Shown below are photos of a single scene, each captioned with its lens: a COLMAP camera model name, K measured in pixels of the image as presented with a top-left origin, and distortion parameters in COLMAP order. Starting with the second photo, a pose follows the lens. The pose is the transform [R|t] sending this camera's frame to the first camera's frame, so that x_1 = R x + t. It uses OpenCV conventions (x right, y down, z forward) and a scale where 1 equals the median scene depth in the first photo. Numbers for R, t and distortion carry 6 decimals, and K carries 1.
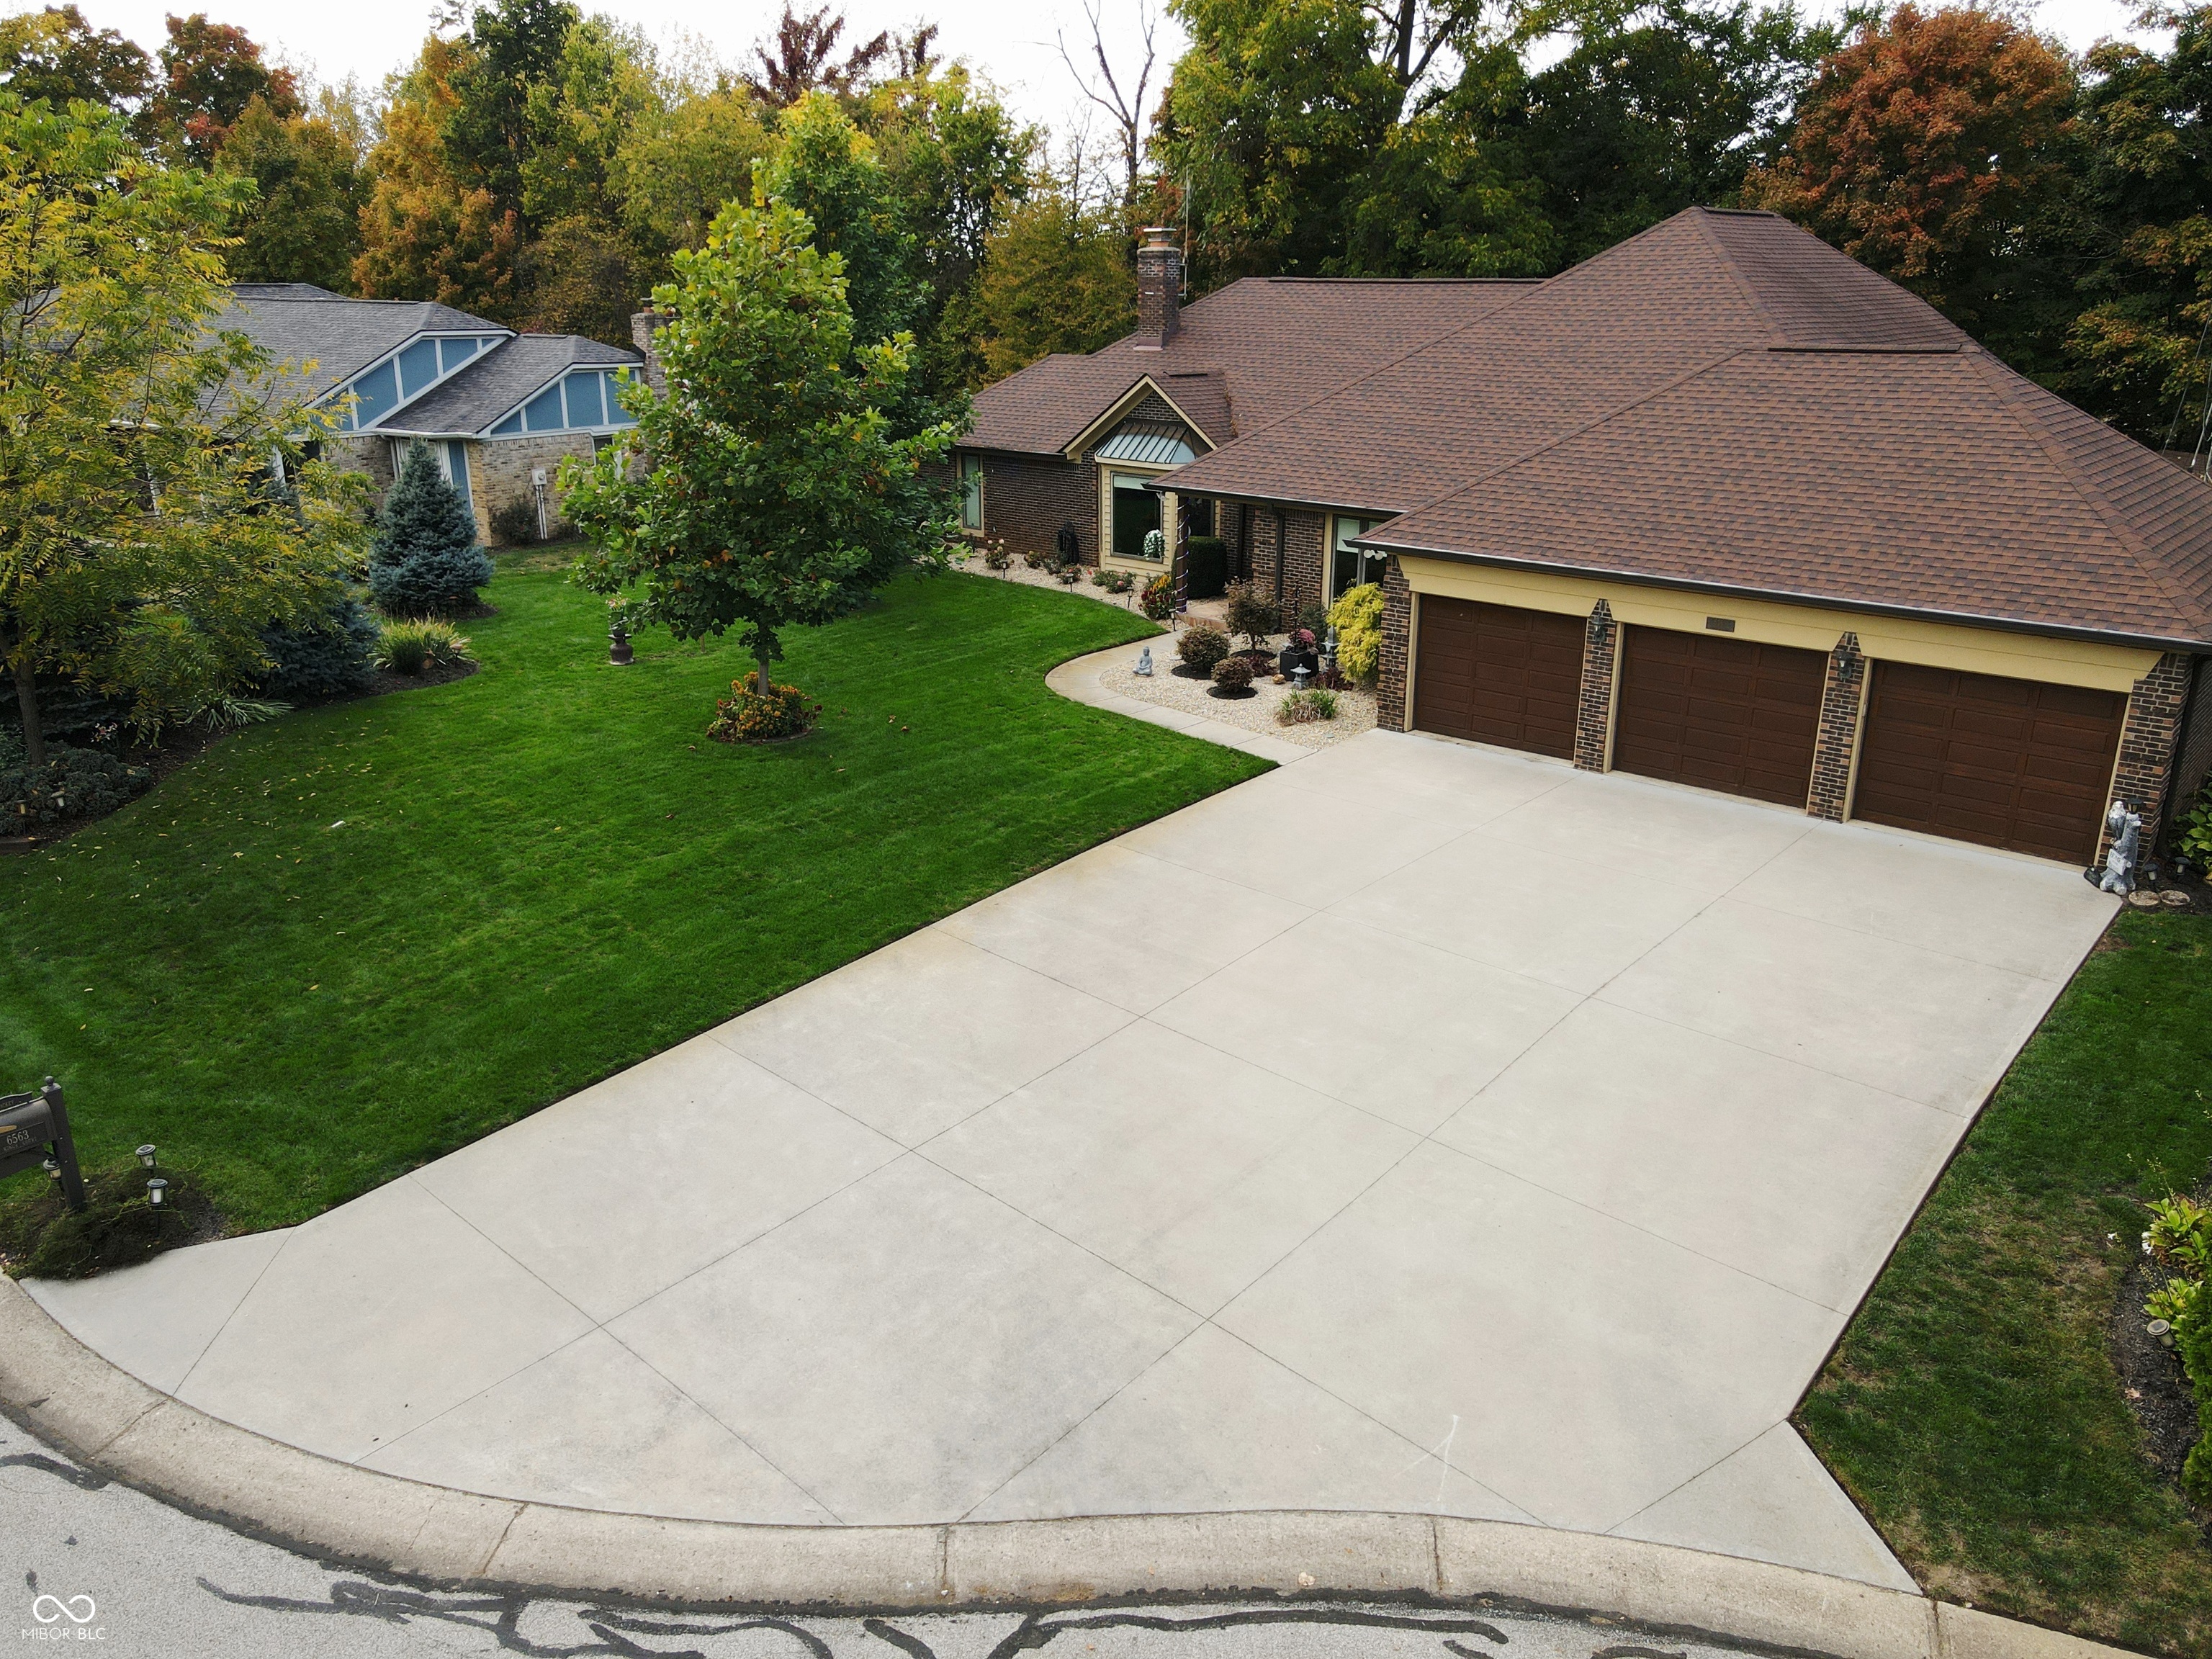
lens RADIAL K [[1622.2, 0, 1109.6], [0, 1622.2, 798.9], [0, 0, 1]] dist [0.004373, 0.014420]
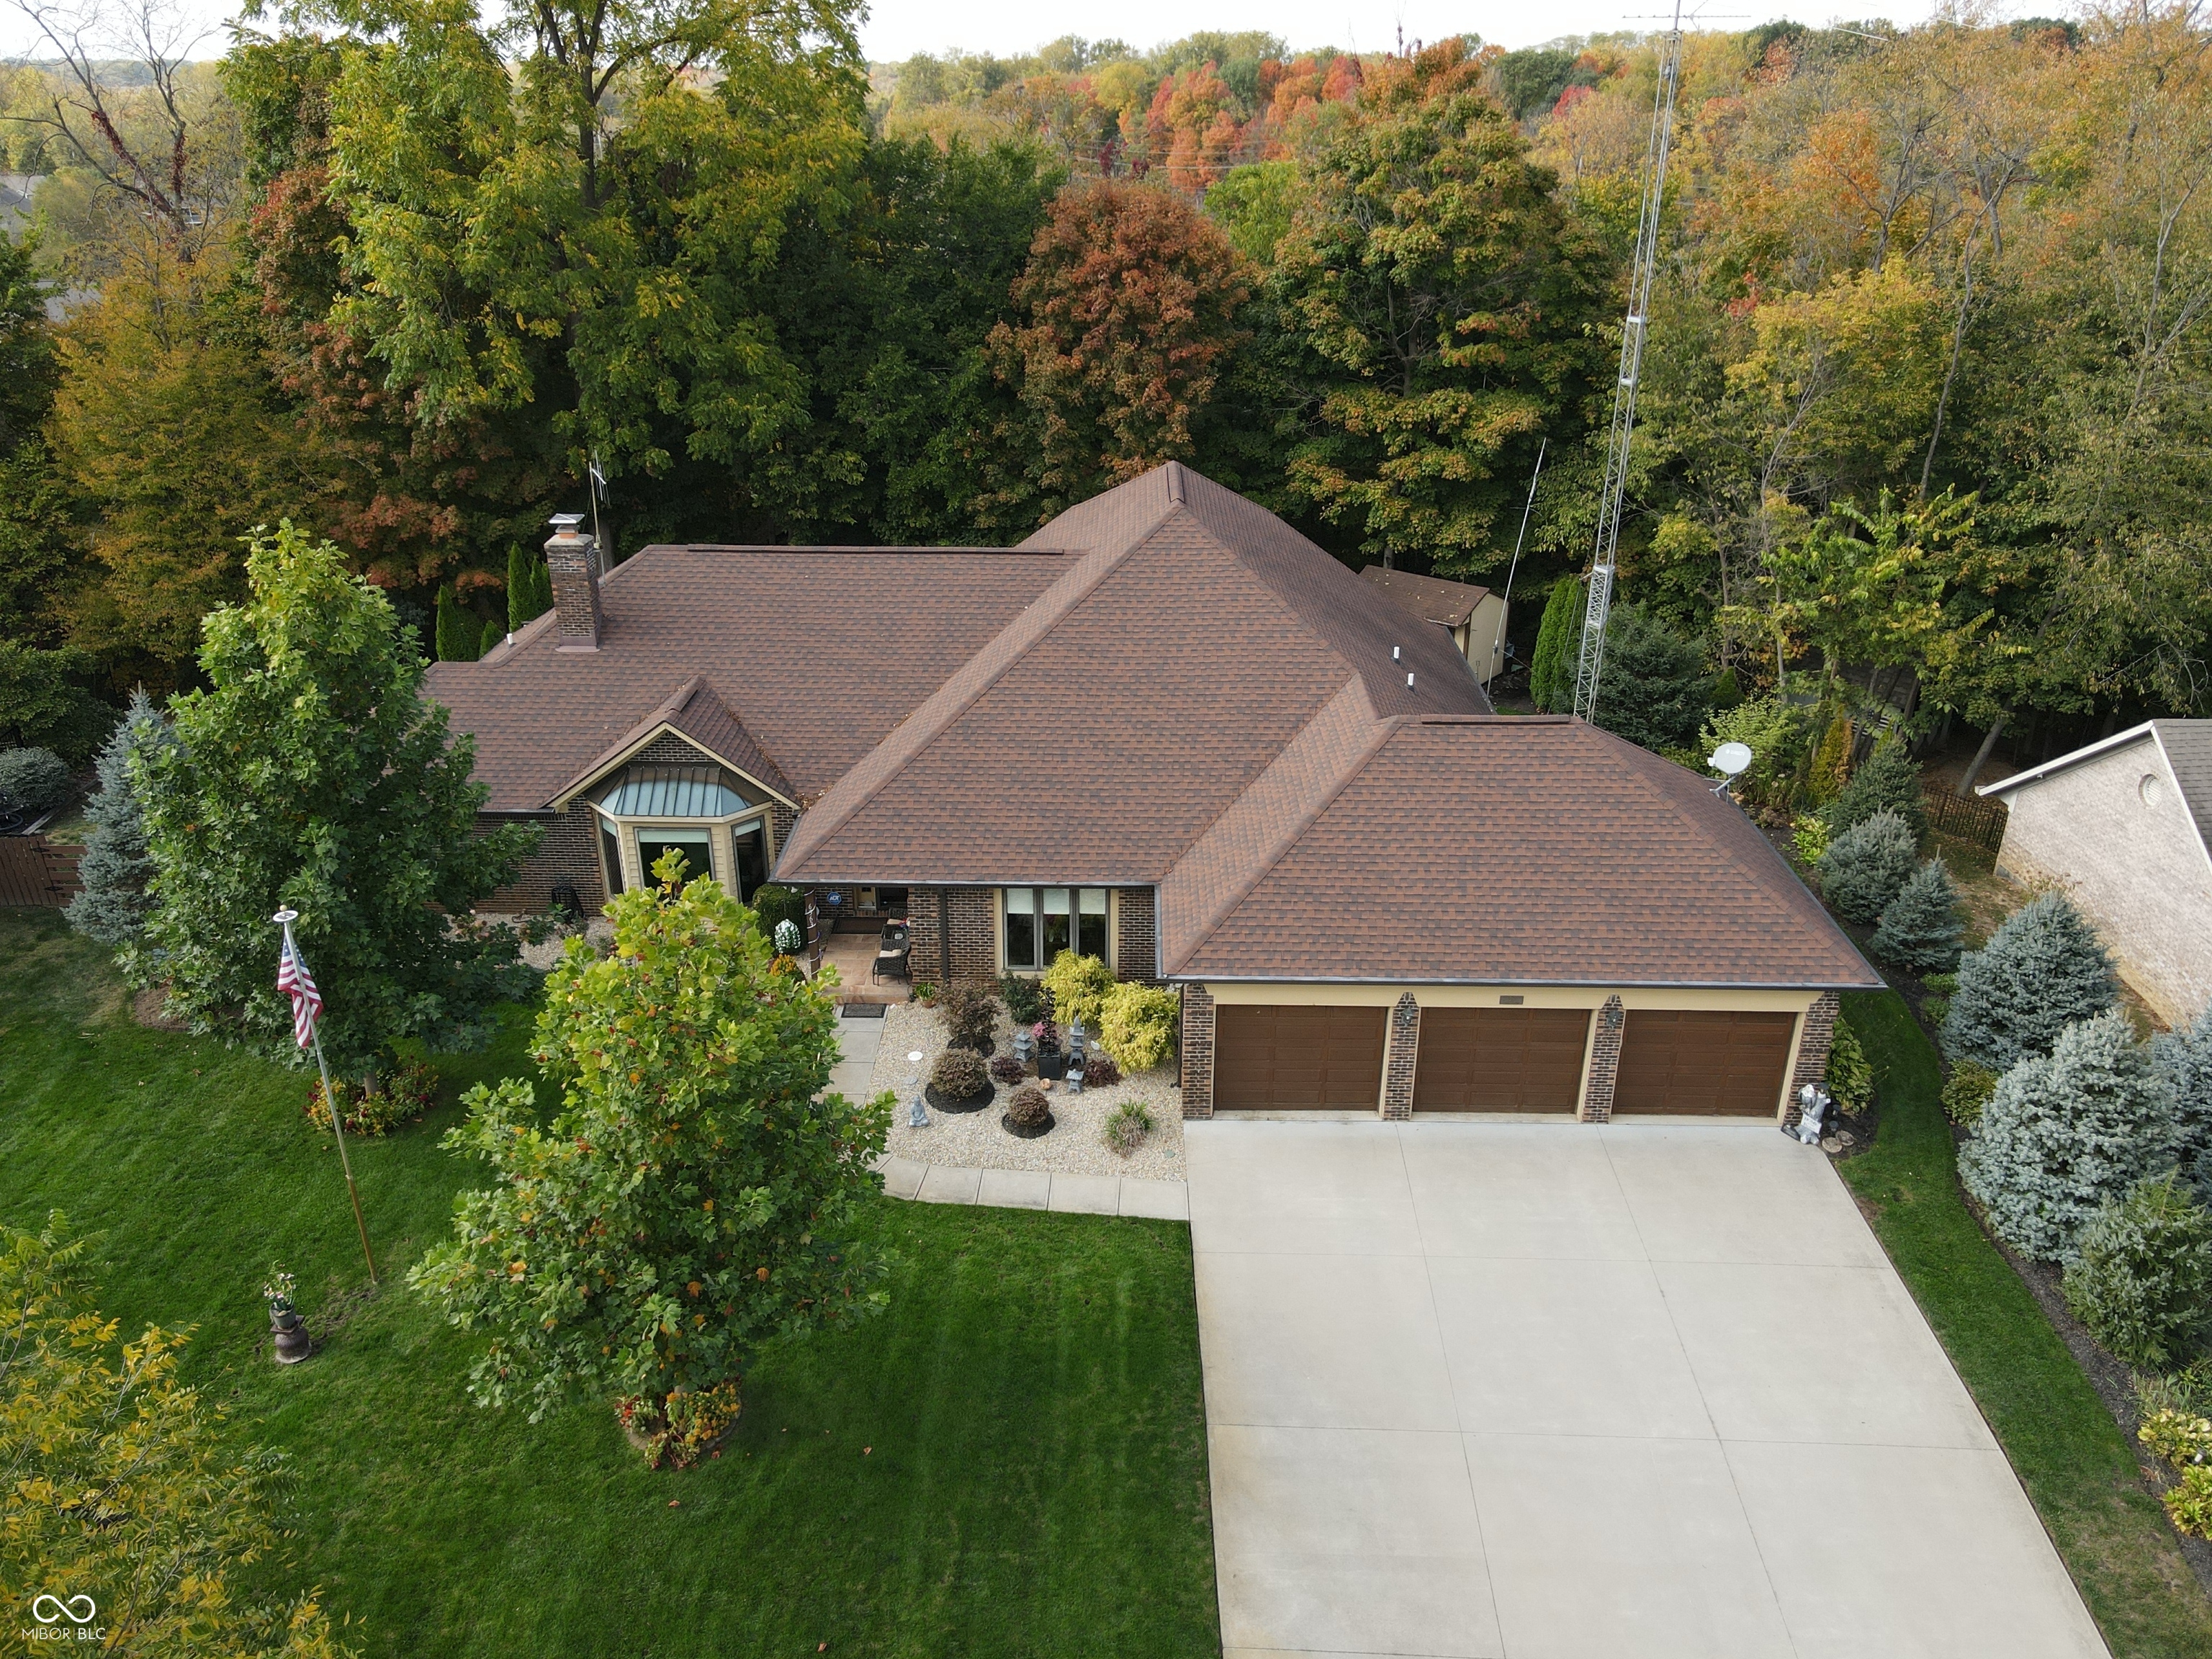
lens RADIAL K [[1622.2, 0, 1115.6], [0, 1622.2, 803.2], [0, 0, 1]] dist [0.004373, 0.014420]
pose [[0.757807, -0.261952, 0.597586, -0.526412], [0.196614, 0.964978, 0.173669, -0.512650], [-0.622150, -0.014114, 0.782770, 0.236666]]
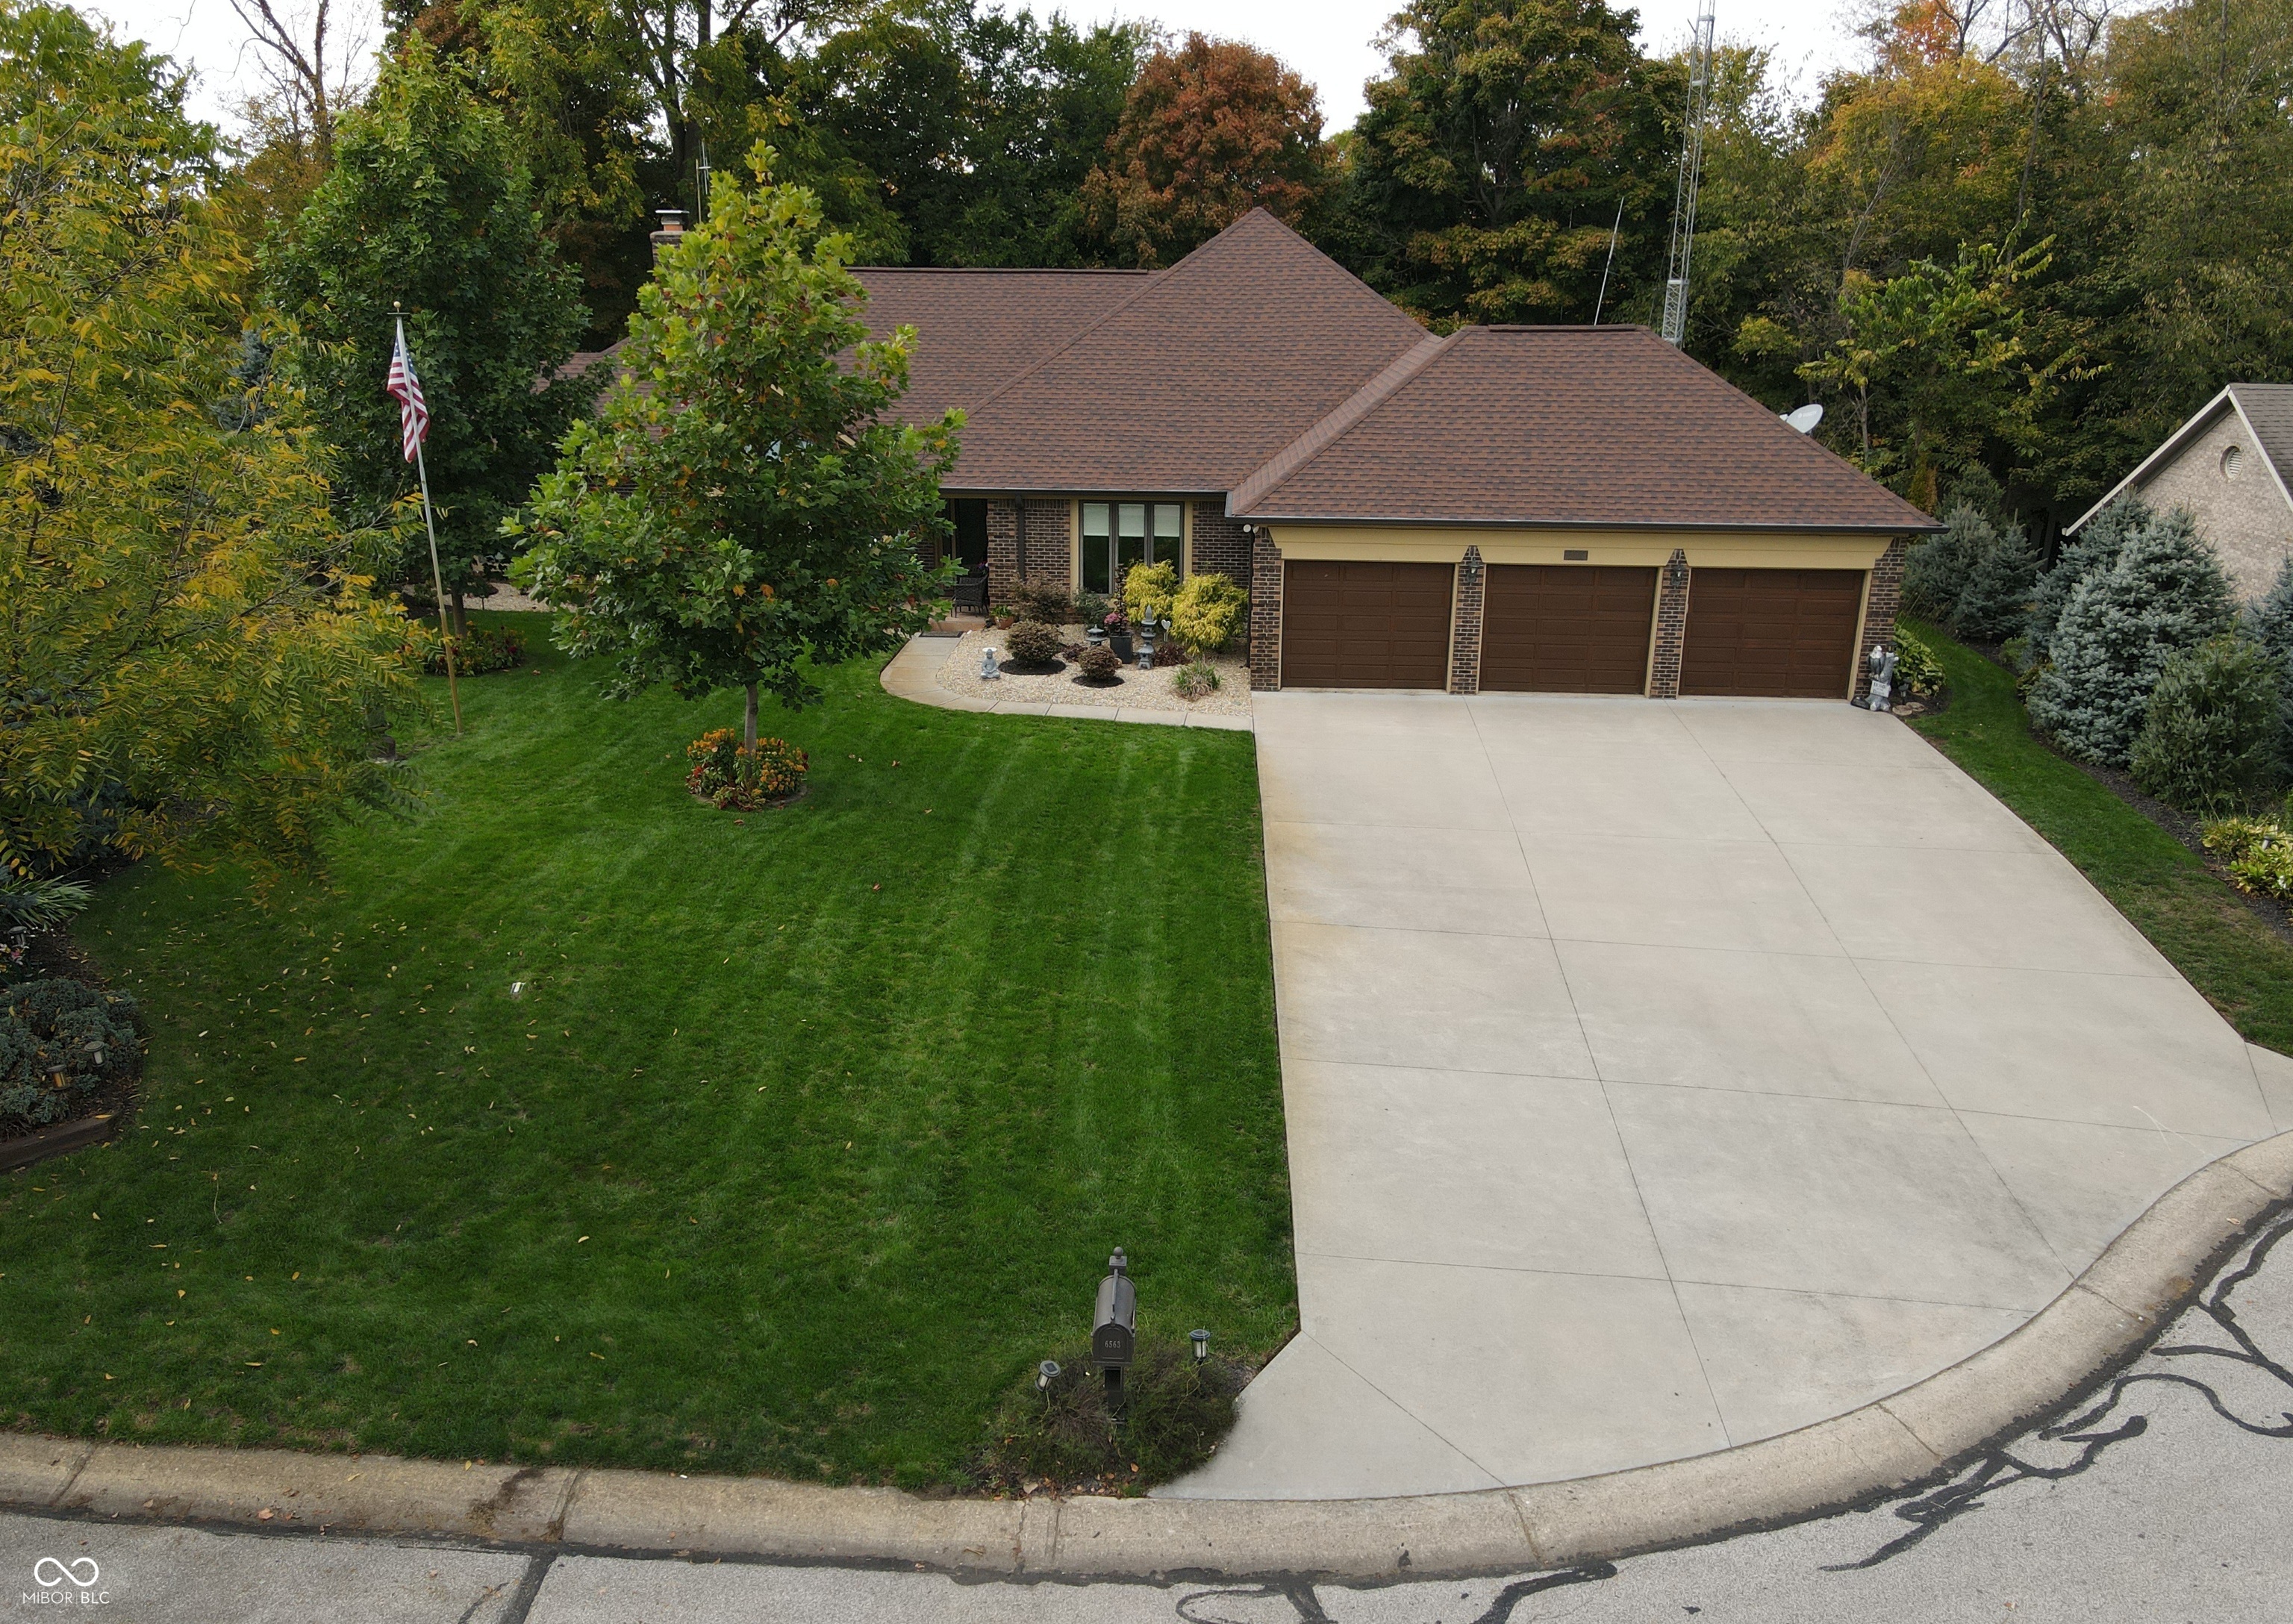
lens RADIAL K [[1681.7, 0, 1155.8], [0, 1681.7, 825.7], [0, 0, 1]] dist [0.008180, 0.010983]
pose [[0.782853, -0.190672, 0.592272, -0.656547], [0.184404, 0.980223, 0.071824, -0.056591], [-0.594253, 0.052990, 0.802531, 0.178685]]
